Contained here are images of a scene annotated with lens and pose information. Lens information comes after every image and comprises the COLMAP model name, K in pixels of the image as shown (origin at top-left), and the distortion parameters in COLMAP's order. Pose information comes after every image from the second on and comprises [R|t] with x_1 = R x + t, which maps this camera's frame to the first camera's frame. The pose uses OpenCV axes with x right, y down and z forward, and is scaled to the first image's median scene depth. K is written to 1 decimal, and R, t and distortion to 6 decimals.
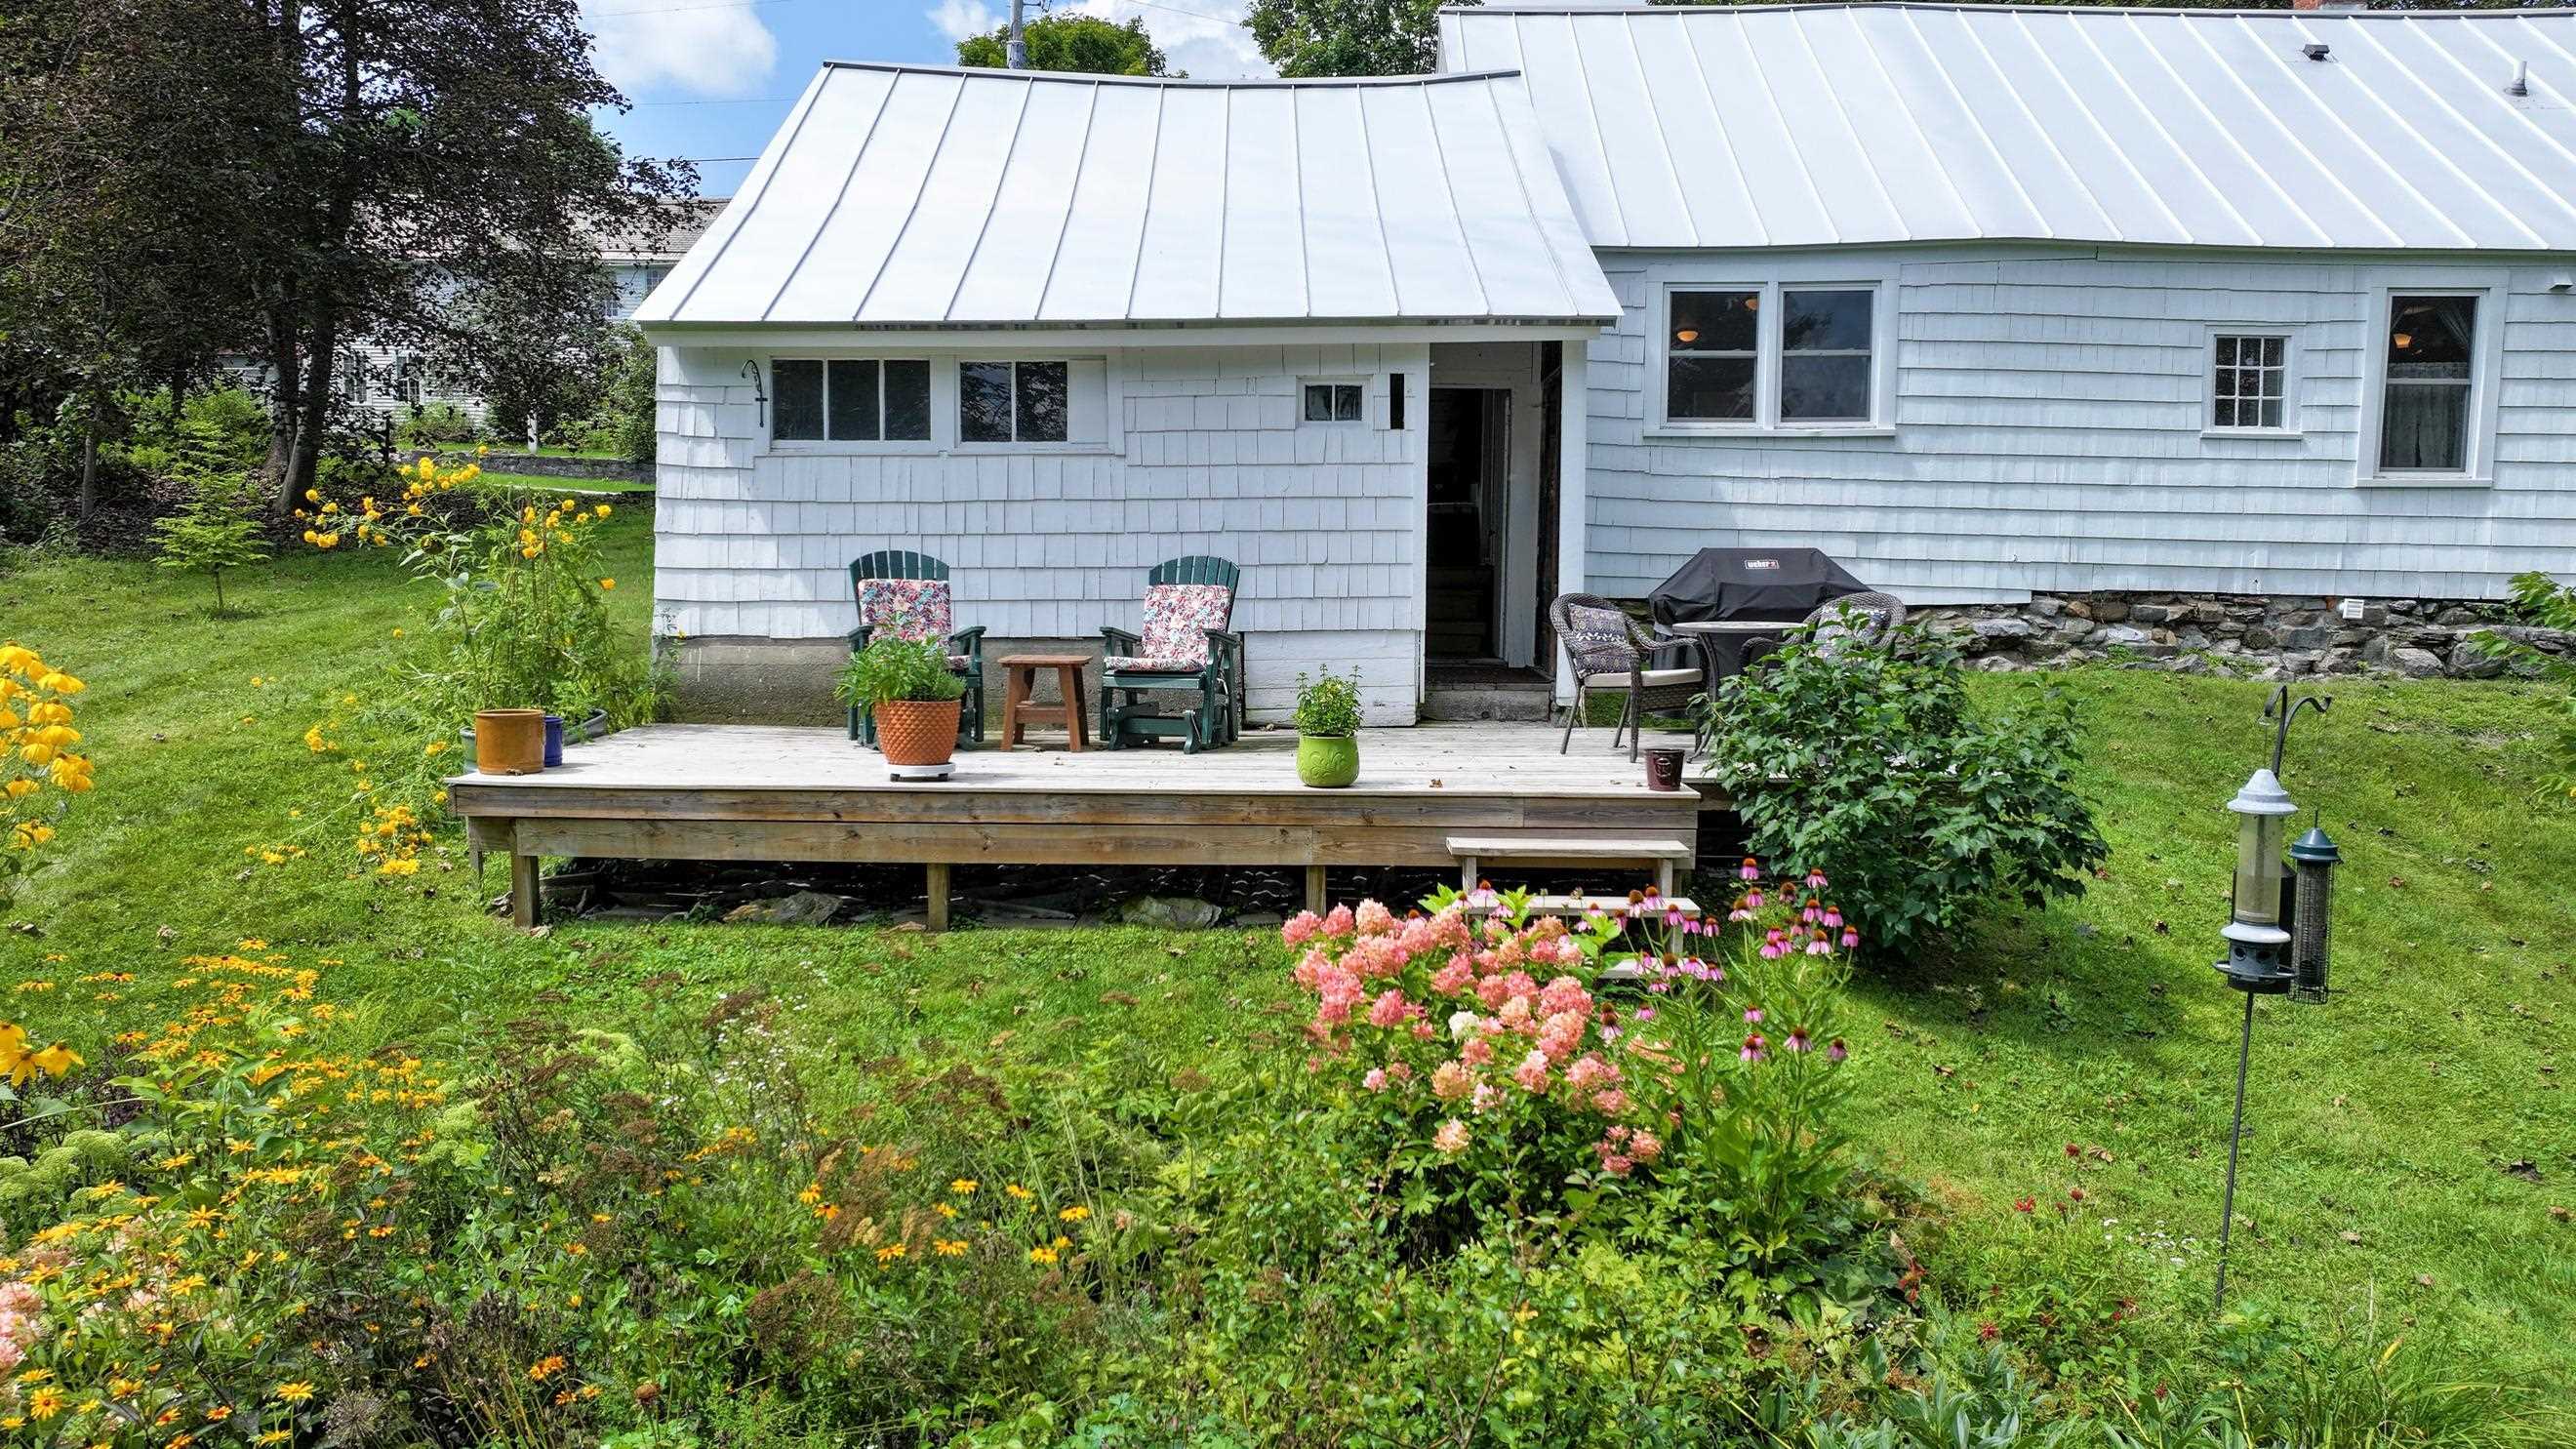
lens RADIAL K [[1768.3, 0, 1288.0], [0, 1768.3, 724.5], [0, 0, 1]] dist [0.003417, 0.007217]
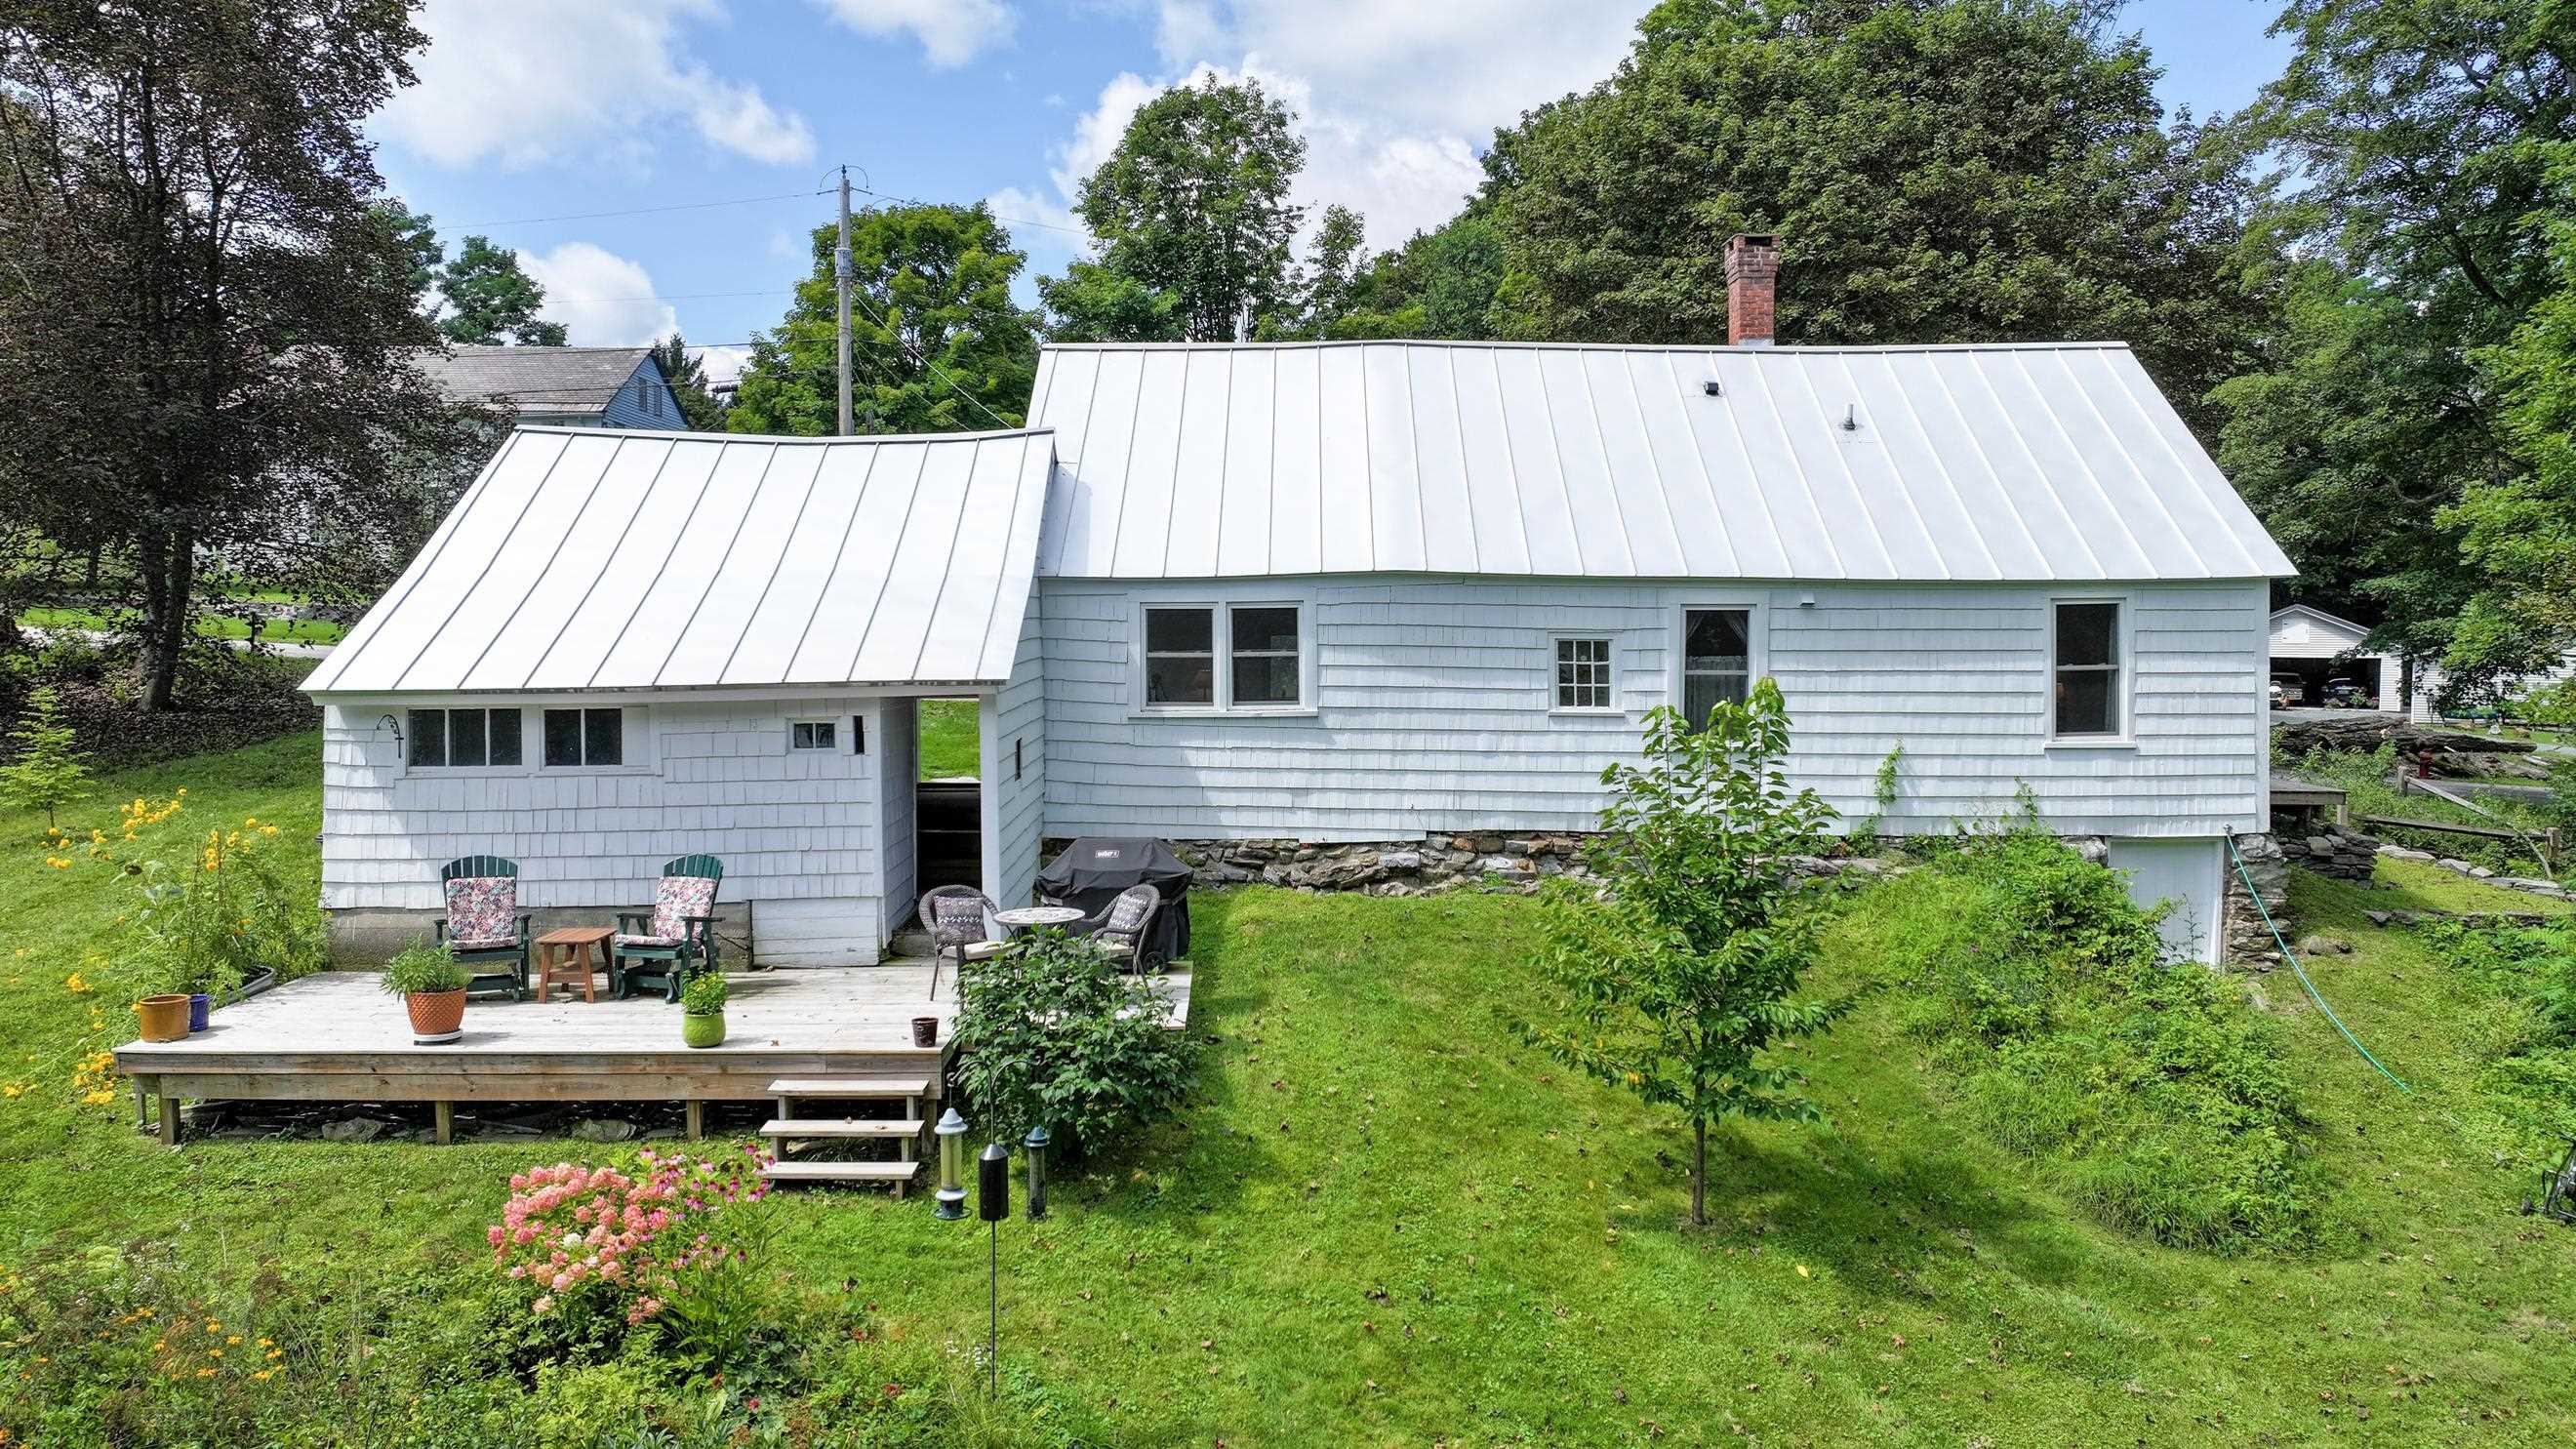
lens RADIAL K [[1768.3, 0, 1288.0], [0, 1768.3, 724.5], [0, 0, 1]] dist [0.003417, 0.007217]
pose [[0.999858, -0.007231, 0.015206, 0.303045], [0.007792, 0.999278, -0.037198, -0.108557], [-0.014926, 0.037312, 0.999192, -0.323586]]
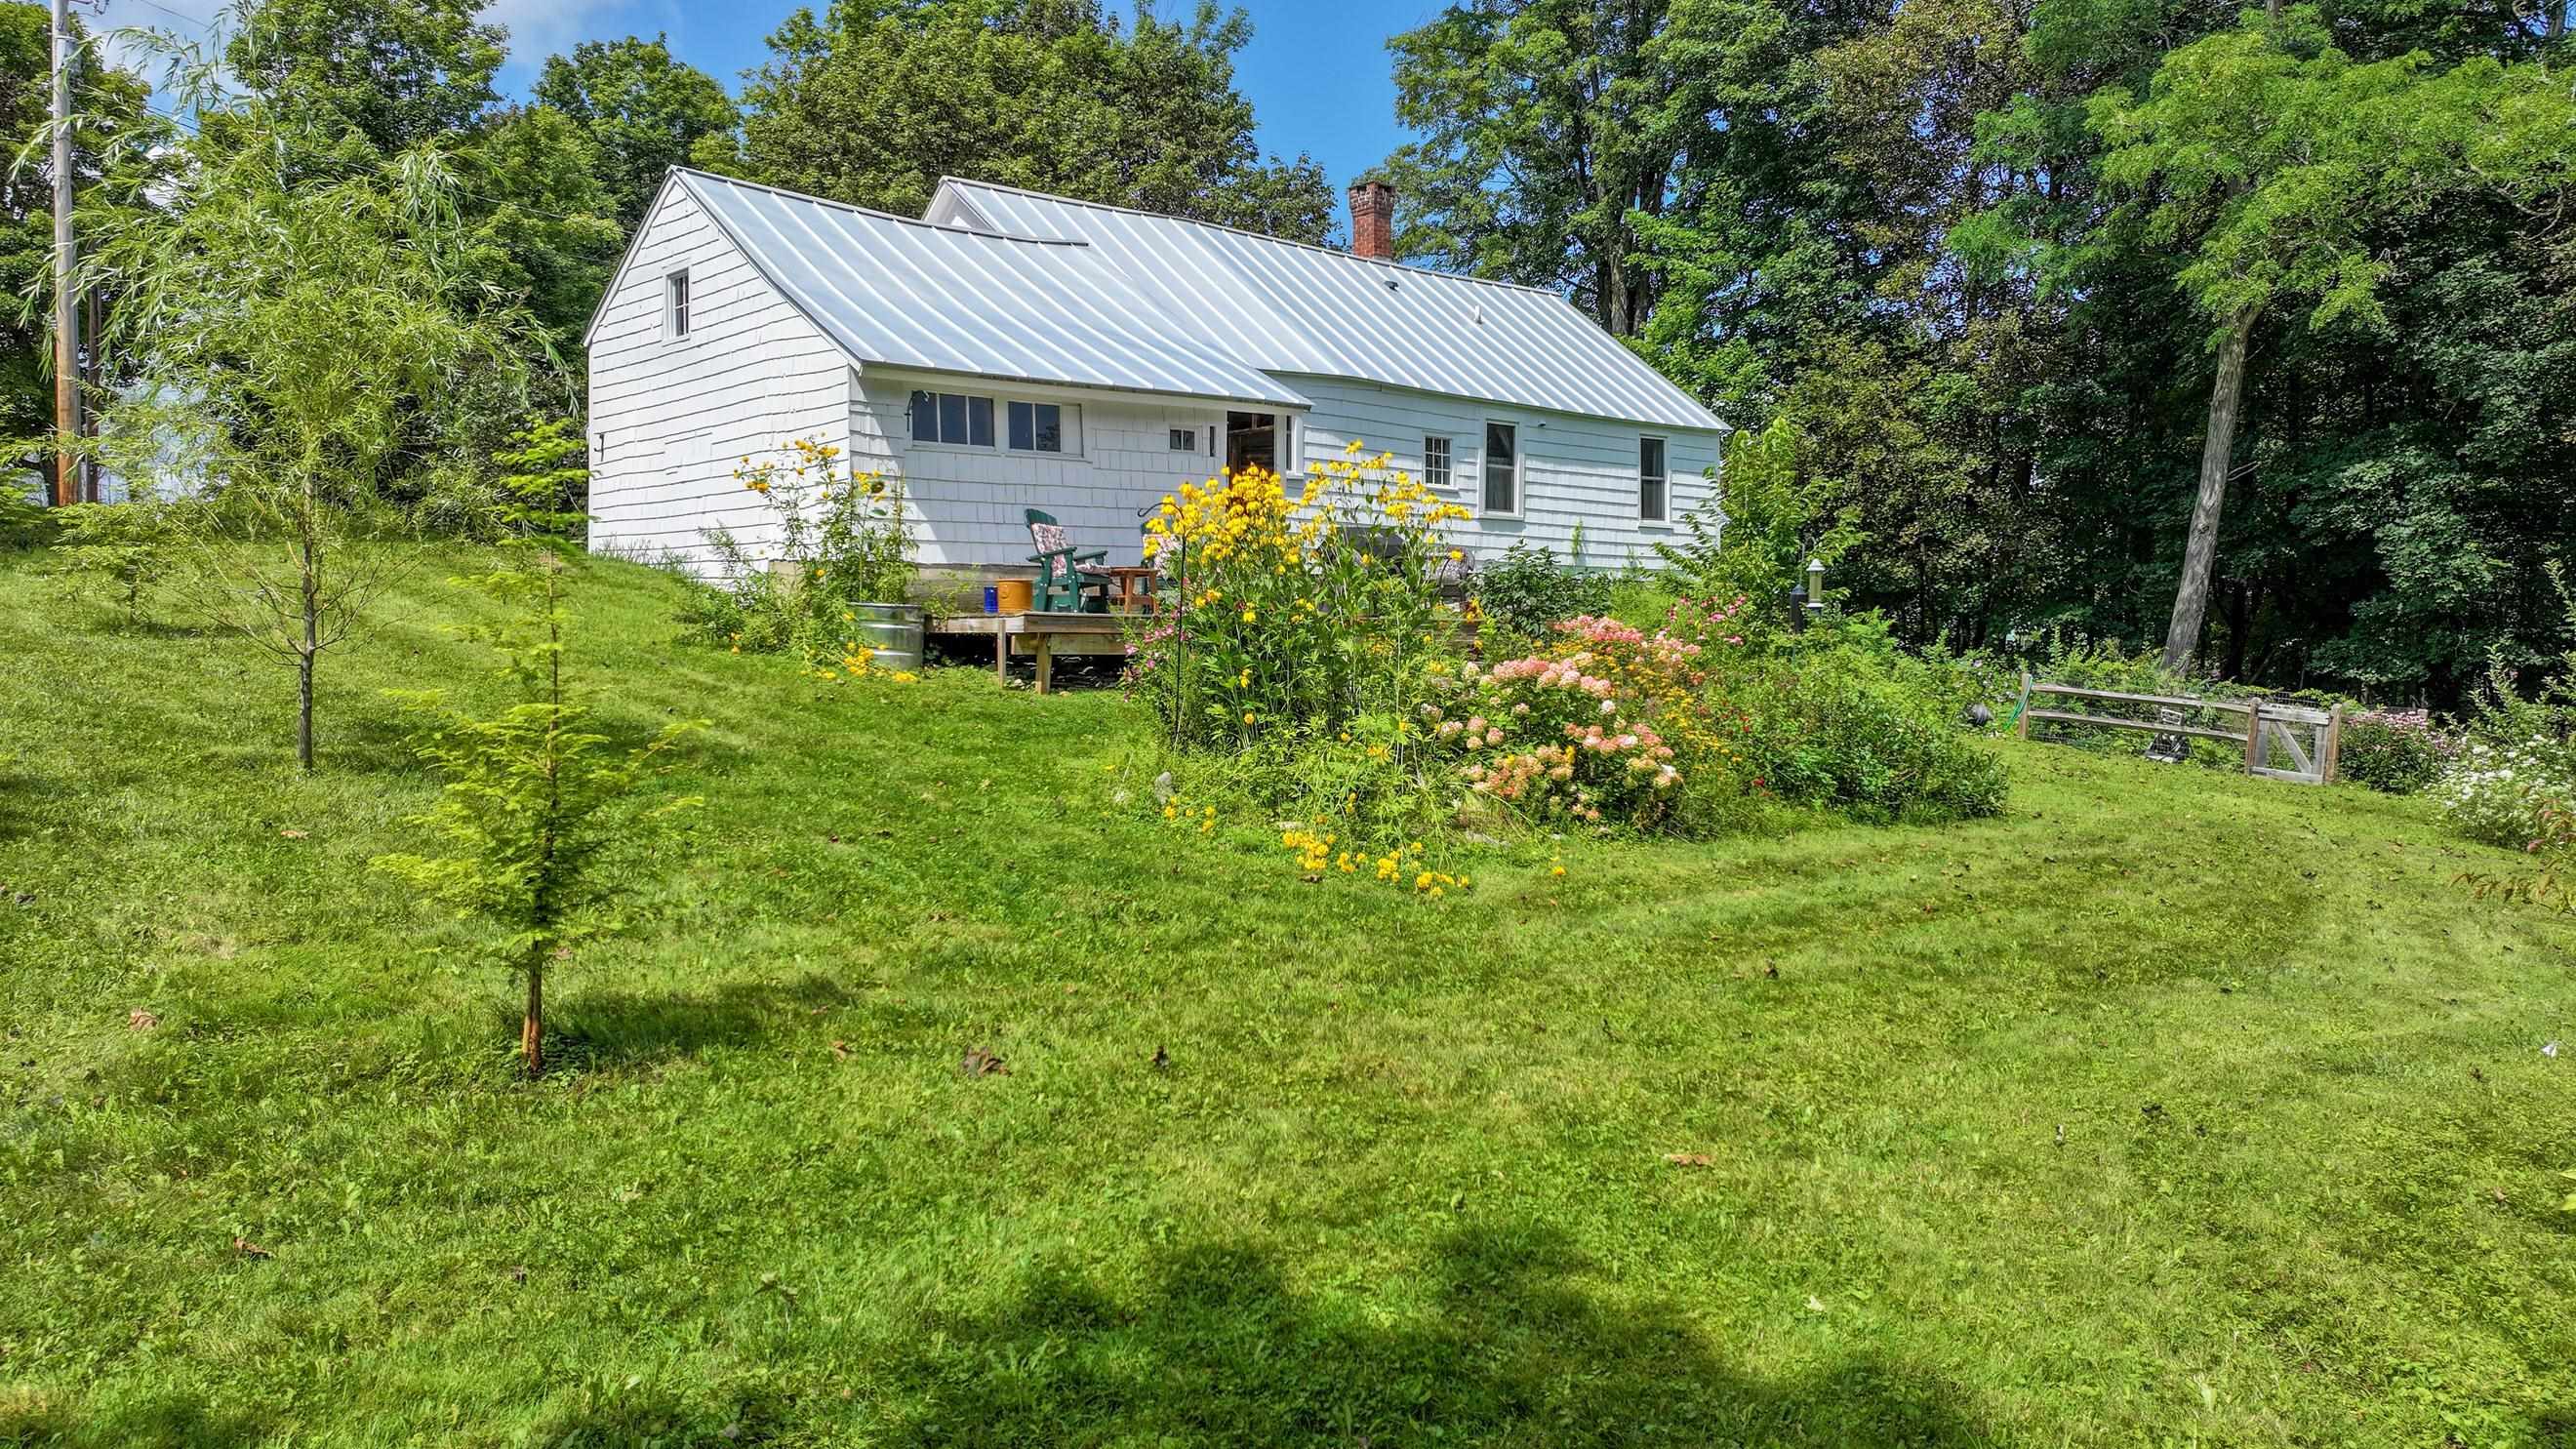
lens RADIAL K [[1807.2, 0, 1288.0], [0, 1807.2, 724.5], [0, 0, 1]] dist [-0.019298, 0.004181]
pose [[0.745492, -0.038284, 0.665414, -0.898465], [0.069305, 0.997390, -0.020261, 0.120191], [-0.662901, 0.061221, 0.746200, -0.336869]]
